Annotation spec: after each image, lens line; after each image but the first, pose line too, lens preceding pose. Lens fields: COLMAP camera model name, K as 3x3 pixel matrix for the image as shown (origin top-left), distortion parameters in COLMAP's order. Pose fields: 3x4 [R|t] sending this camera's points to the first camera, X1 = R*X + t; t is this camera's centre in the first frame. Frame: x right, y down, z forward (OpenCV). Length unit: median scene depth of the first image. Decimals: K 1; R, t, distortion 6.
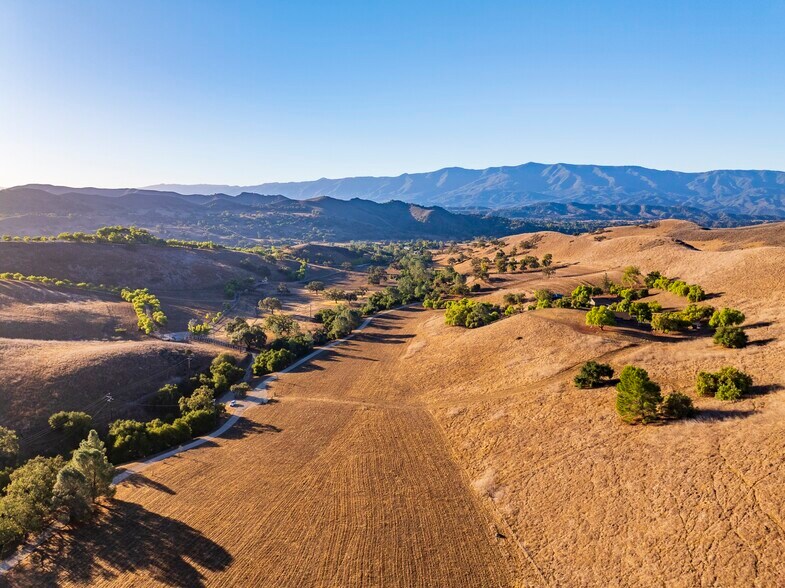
lens RADIAL K [[551.0, 0, 388.2], [0, 551.0, 295.9], [0, 0, 1]] dist [-0.037930, 0.007019]
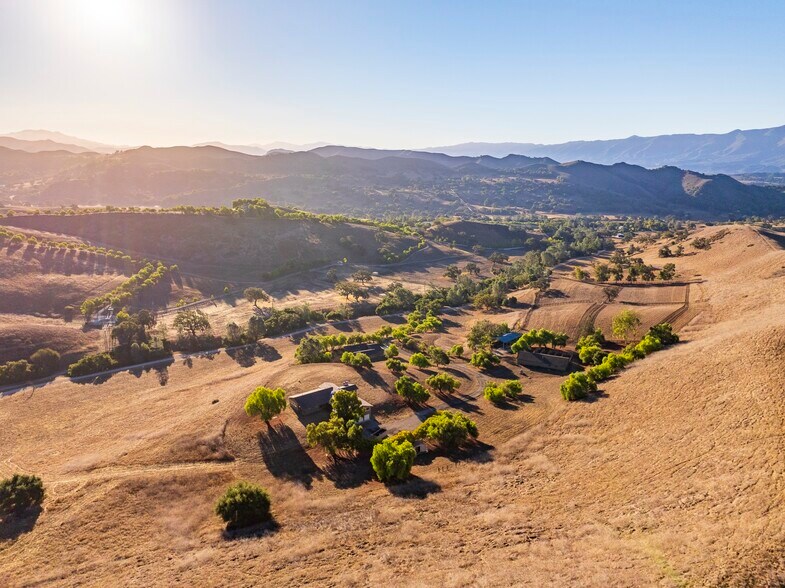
lens RADIAL K [[551.0, 0, 396.8], [0, 551.0, 293.2], [0, 0, 1]] dist [-0.037930, 0.007019]
pose [[0.857210, 0.126445, -0.499203, 0.088016], [-0.091234, 0.991341, 0.094438, -0.018370], [0.506822, -0.035410, 0.861323, 0.052109]]
